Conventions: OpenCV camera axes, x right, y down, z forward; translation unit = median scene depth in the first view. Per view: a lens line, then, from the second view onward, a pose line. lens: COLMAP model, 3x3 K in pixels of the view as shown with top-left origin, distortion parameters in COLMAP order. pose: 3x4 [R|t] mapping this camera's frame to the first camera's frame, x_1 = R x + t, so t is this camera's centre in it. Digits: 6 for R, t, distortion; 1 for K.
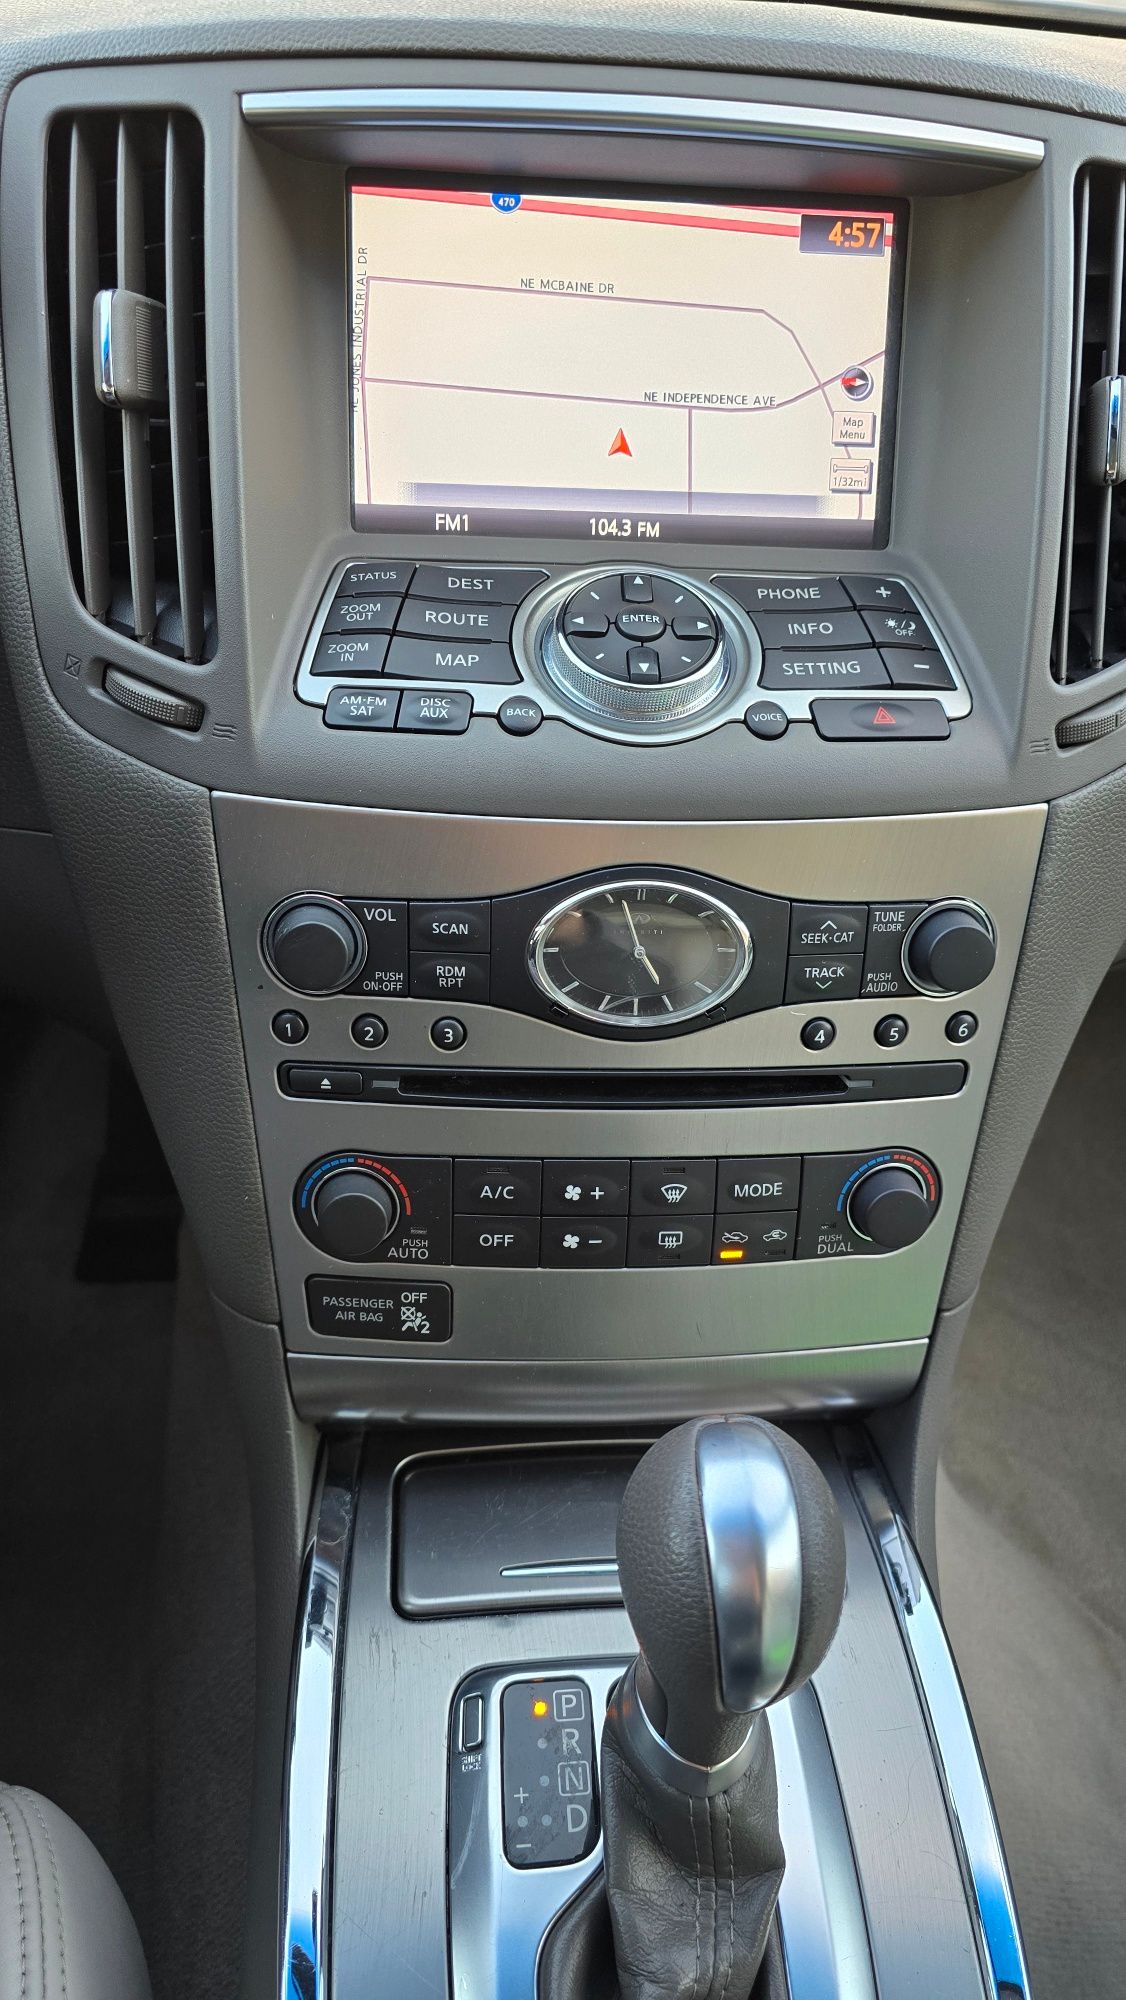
lens RADIAL K [[1401.0, 0, 561.1], [0, 1401.0, 1002.9], [0, 0, 1]] dist [0.052981, -0.060029]
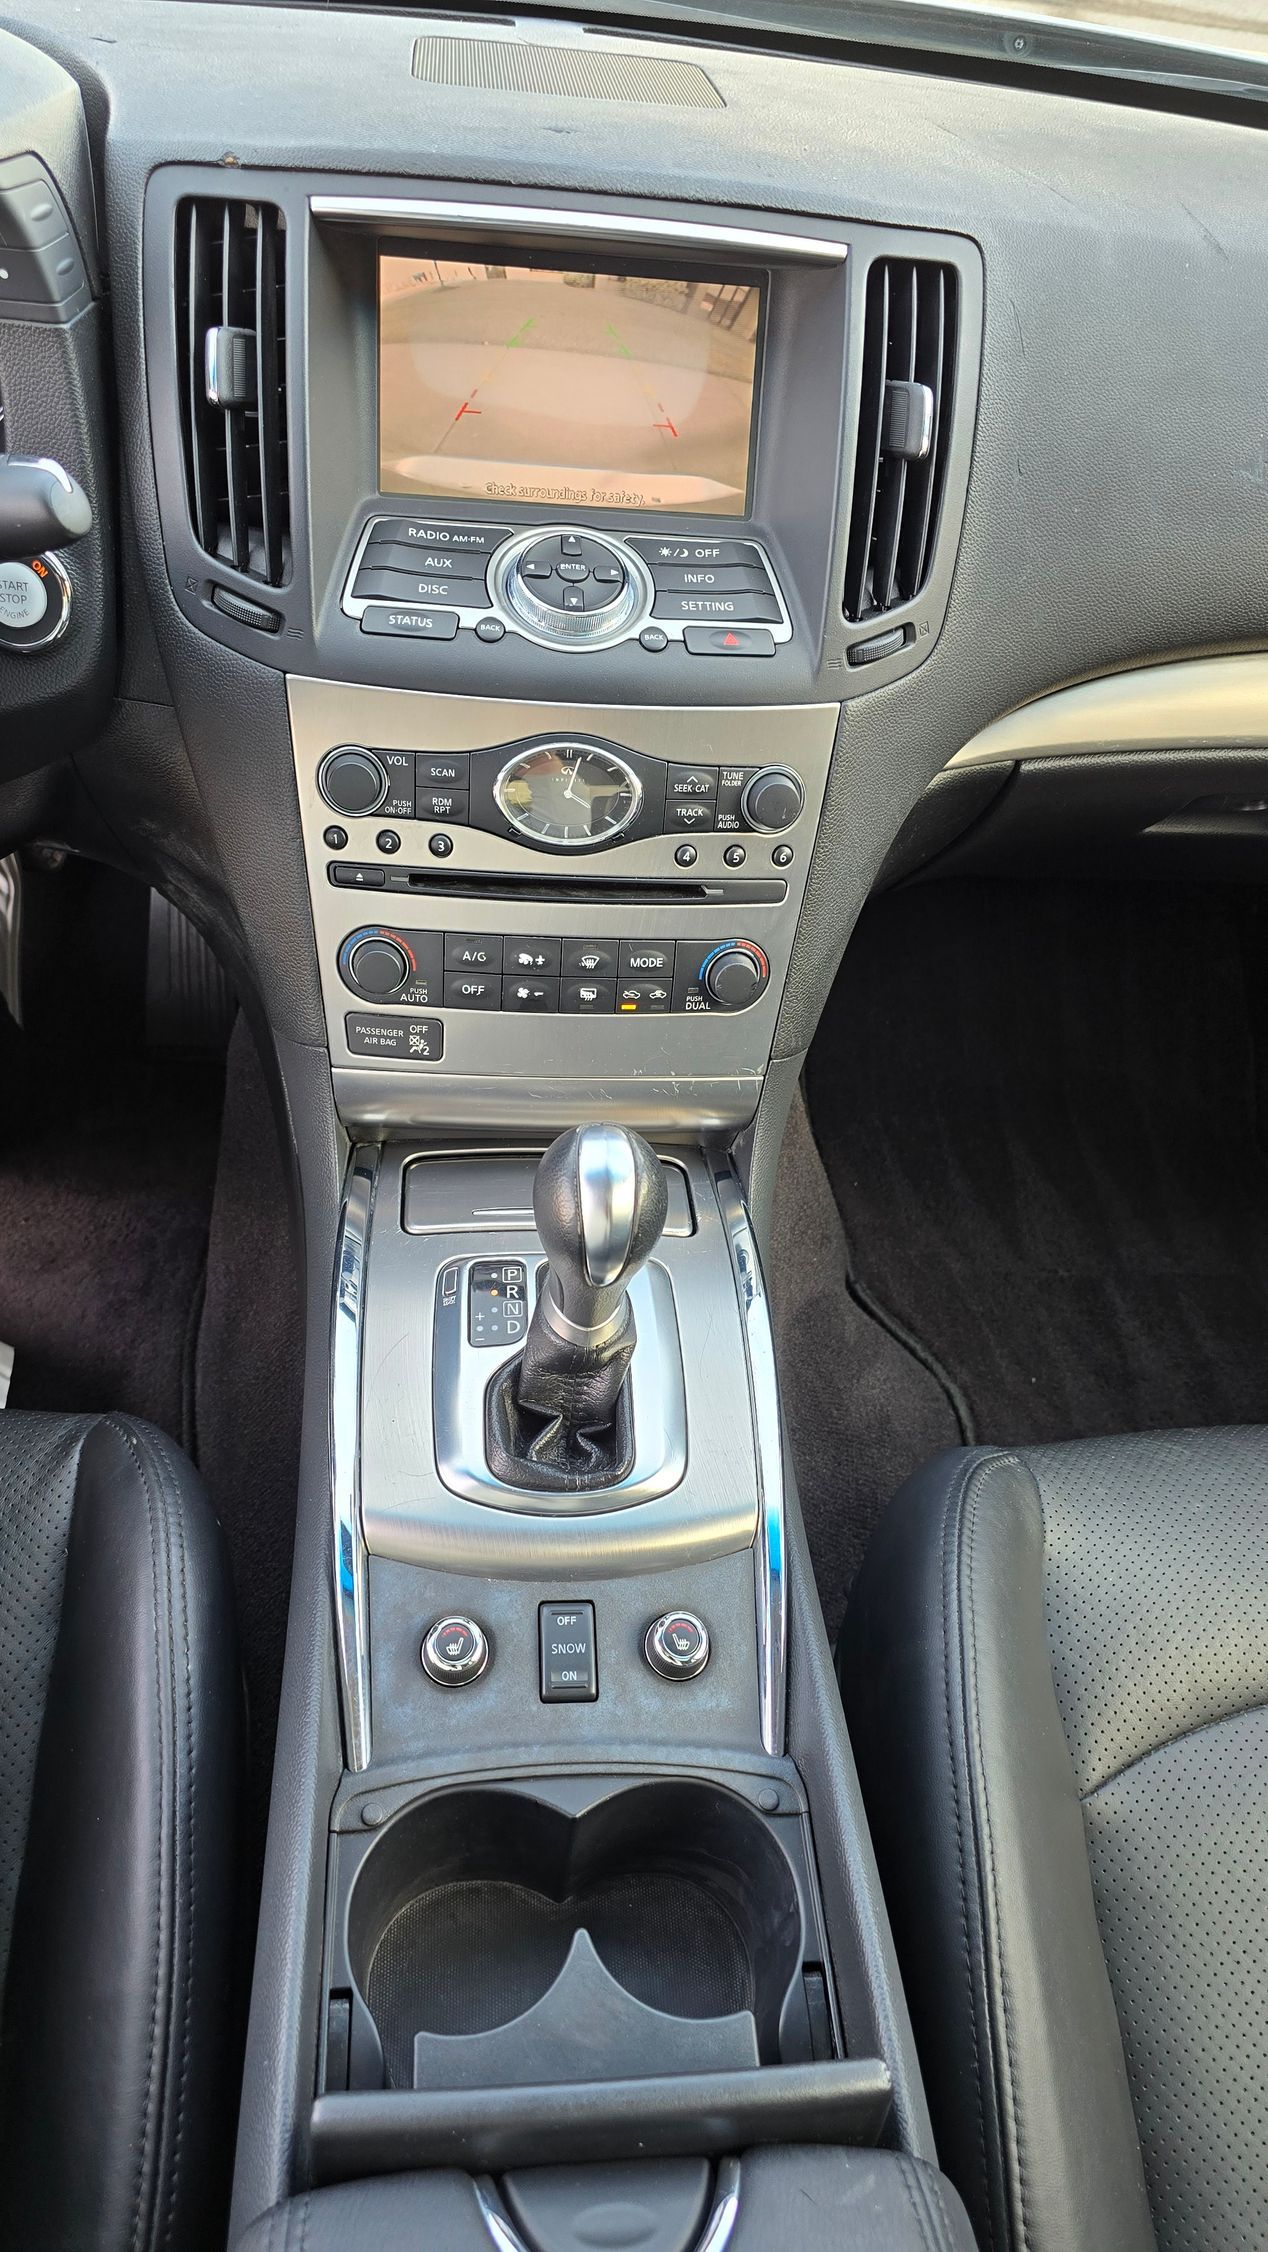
lens RADIAL K [[1486.3, 0, 624.9], [0, 1486.3, 1133.4], [0, 0, 1]] dist [0.051643, -0.045576]
pose [[0.999338, 0.023367, 0.027891, 0.080292], [-0.026097, 0.994449, 0.101933, 0.161109], [-0.025354, -0.102594, 0.994400, -0.638967]]
